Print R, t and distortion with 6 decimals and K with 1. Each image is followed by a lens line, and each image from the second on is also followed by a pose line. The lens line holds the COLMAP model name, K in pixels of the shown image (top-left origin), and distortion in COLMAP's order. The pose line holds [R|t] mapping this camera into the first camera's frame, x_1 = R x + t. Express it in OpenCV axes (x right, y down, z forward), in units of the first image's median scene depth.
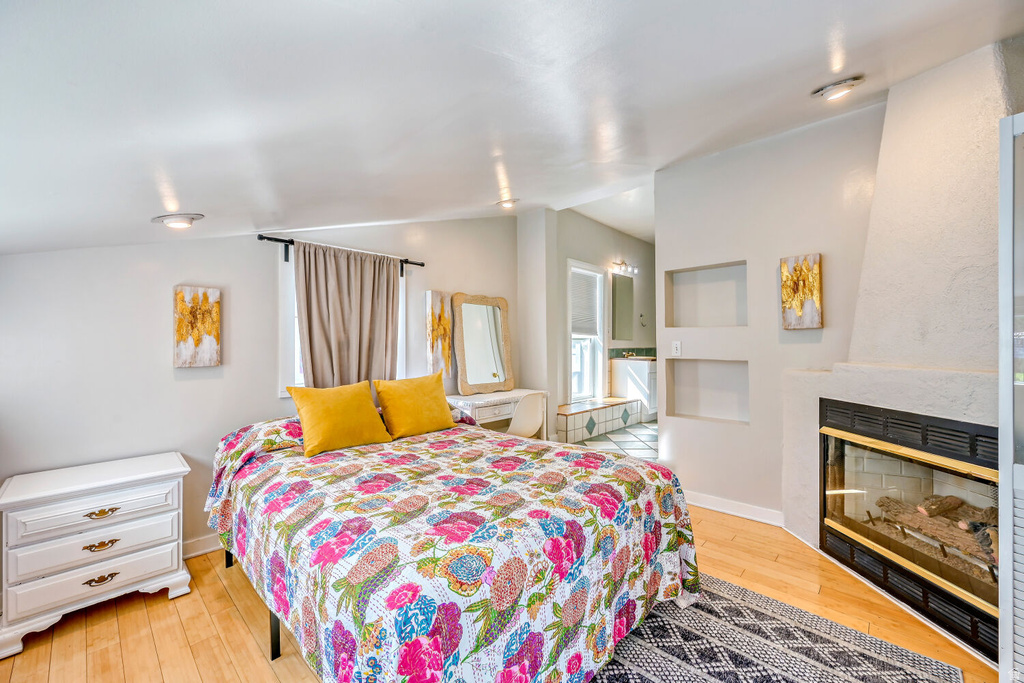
lens RADIAL K [[405.6, 0, 512.0], [0, 405.6, 342.4], [0, 0, 1]] dist [-0.001134, -0.000400]
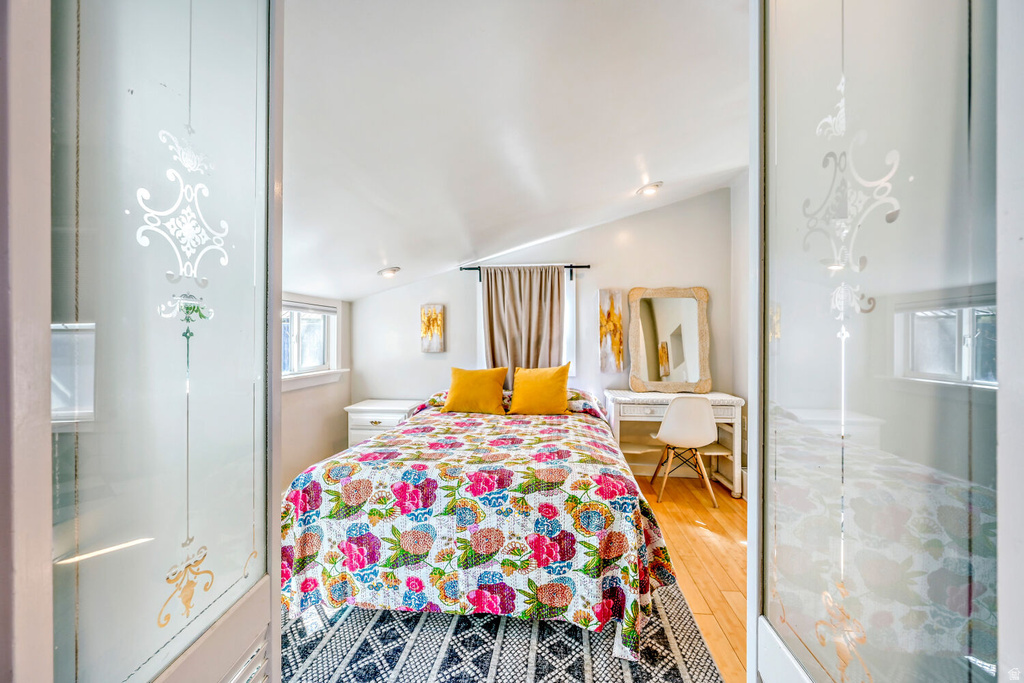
lens RADIAL K [[405.6, 0, 513.1], [0, 405.6, 335.8], [0, 0, 1]] dist [-0.001134, -0.000400]
pose [[0.597004, -0.000859, -0.802238, 1.015379], [-0.001470, 0.999997, -0.002164, -0.006031], [0.802237, 0.002471, 0.597001, 0.342622]]
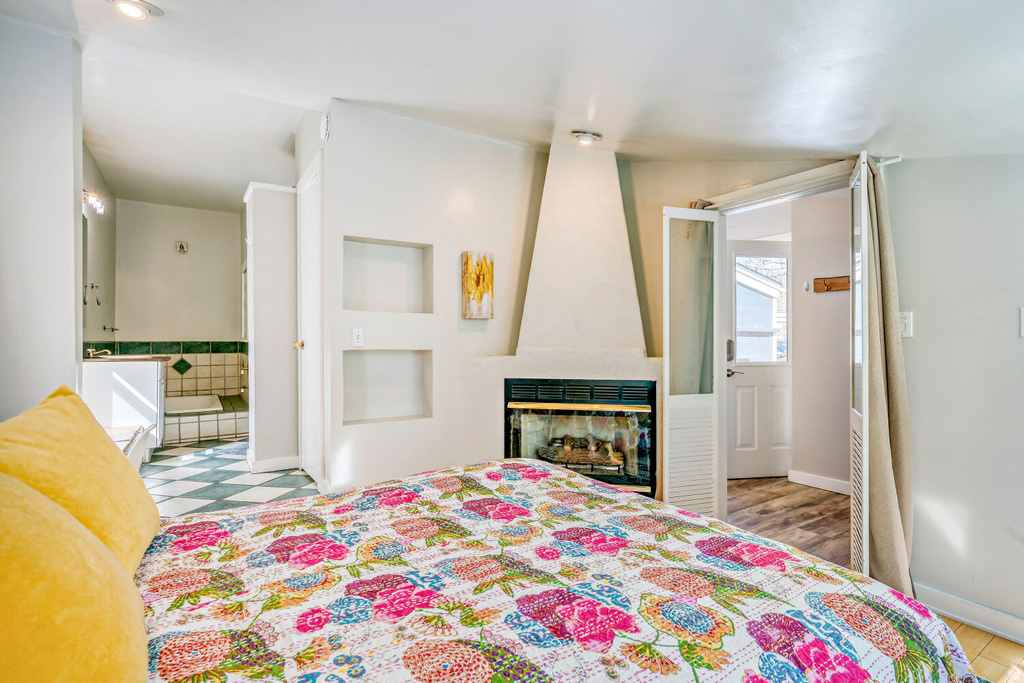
lens RADIAL K [[490.6, 0, 512.8], [0, 490.6, 344.7], [0, 0, 1]] dist [-0.003050, -0.000123]
pose [[0.227329, -0.002531, 0.973815, -0.799650], [-0.003448, 0.999988, 0.003404, 0.044497], [-0.973812, -0.004132, 0.227317, 0.865771]]
